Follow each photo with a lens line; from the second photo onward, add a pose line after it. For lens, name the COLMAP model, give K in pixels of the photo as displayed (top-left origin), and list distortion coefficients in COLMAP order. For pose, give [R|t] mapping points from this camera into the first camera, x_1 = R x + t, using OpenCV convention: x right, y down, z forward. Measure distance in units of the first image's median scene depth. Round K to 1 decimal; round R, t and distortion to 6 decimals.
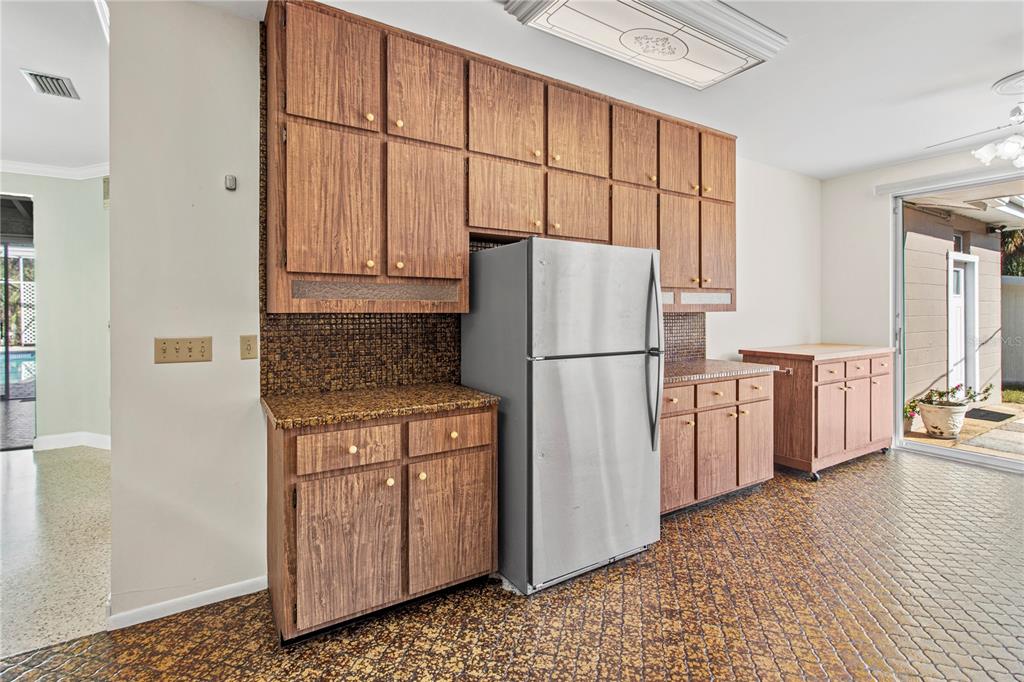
lens RADIAL K [[478.1, 0, 525.8], [0, 478.1, 310.6], [0, 0, 1]] dist [0.002368, -0.000402]
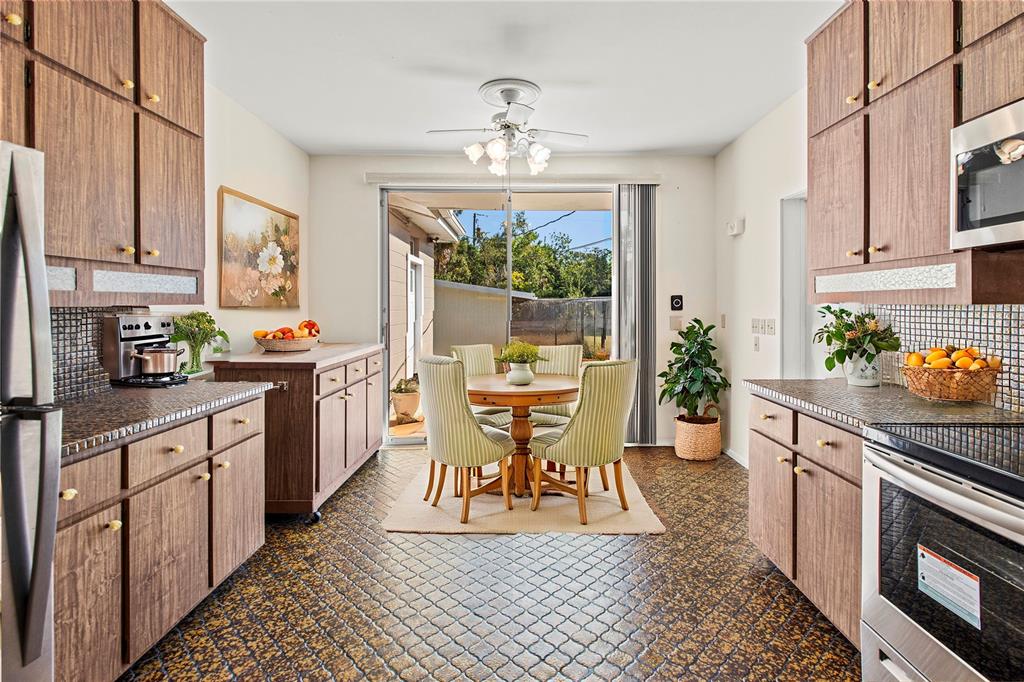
lens RADIAL K [[478.1, 0, 525.0], [0, 478.1, 308.8], [0, 0, 1]] dist [0.002368, -0.000402]
pose [[0.525375, -0.003427, 0.850864, 0.122046], [-0.001392, 0.999987, 0.004887, 0.002450], [-0.850870, -0.003751, 0.525363, 0.307471]]
